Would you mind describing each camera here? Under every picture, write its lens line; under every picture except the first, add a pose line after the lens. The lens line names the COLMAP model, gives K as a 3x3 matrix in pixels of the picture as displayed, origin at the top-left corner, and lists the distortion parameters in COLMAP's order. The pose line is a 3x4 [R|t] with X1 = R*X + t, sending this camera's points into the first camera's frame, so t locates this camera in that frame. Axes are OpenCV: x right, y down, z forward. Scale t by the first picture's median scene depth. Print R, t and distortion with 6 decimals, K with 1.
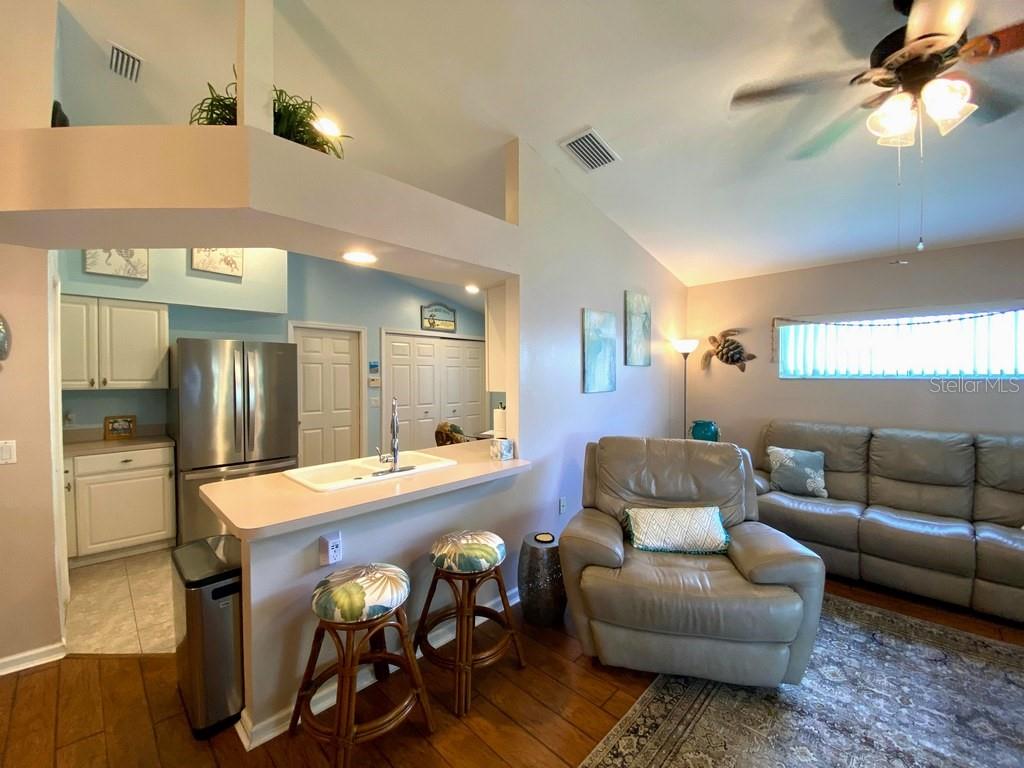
lens RADIAL K [[413.1, 0, 512.9], [0, 413.1, 381.6], [0, 0, 1]] dist [0.021641, -0.020413]
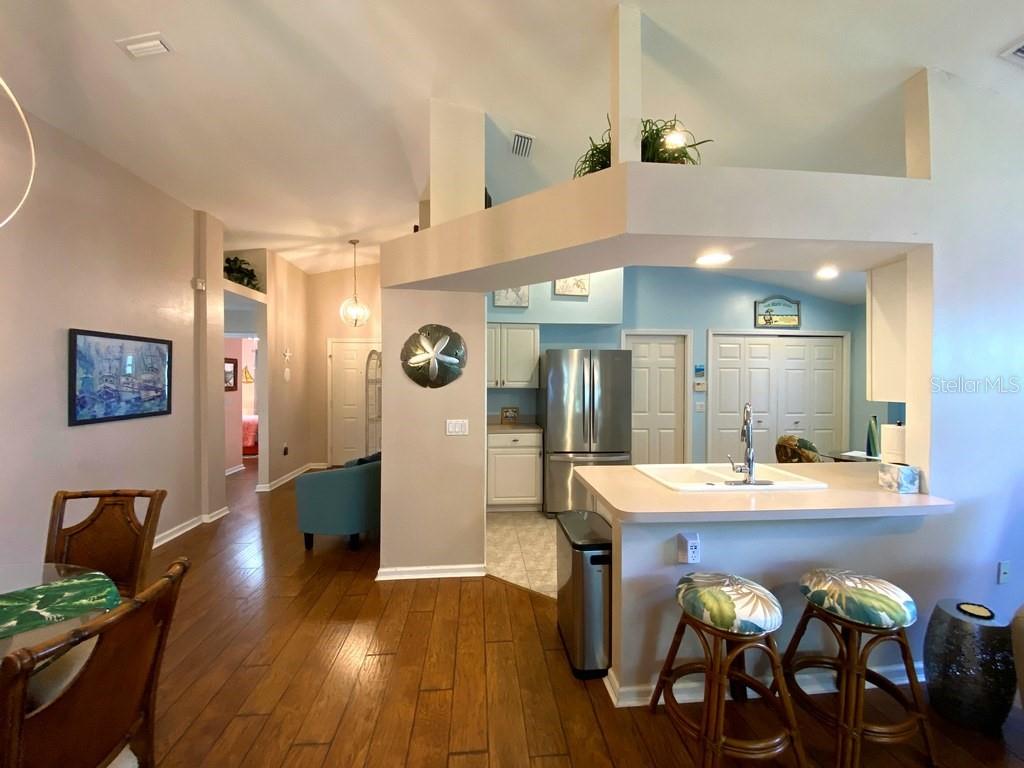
lens RADIAL K [[413.1, 0, 512.9], [0, 413.1, 381.6], [0, 0, 1]] dist [0.021641, -0.020413]
pose [[0.757345, 0.010288, -0.652934, -0.078285], [-0.015727, 0.999873, -0.002487, 0.000311], [0.652826, 0.012152, 0.757411, -0.049692]]
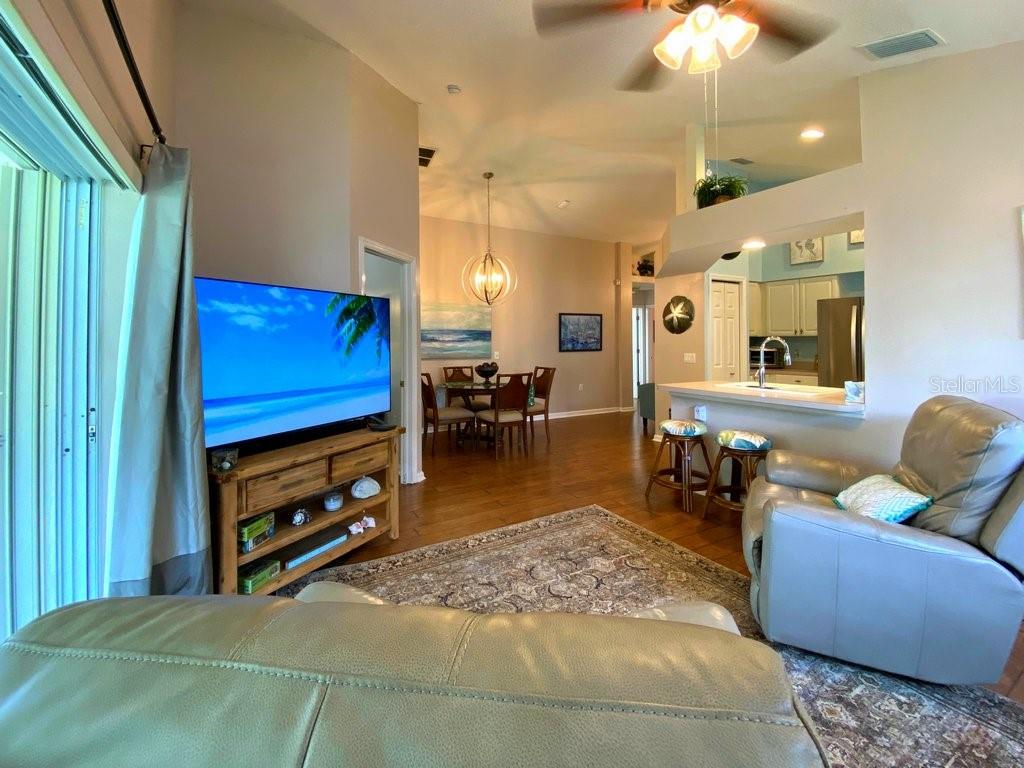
lens RADIAL K [[454.7, 0, 510.0], [0, 454.7, 326.6], [0, 0, 1]] dist [0.018339, -0.010928]
pose [[-0.269887, -0.021656, -0.962648, 1.443122], [-0.006147, 0.999765, -0.020768, 0.035975], [0.962872, 0.000313, -0.269957, 0.553262]]
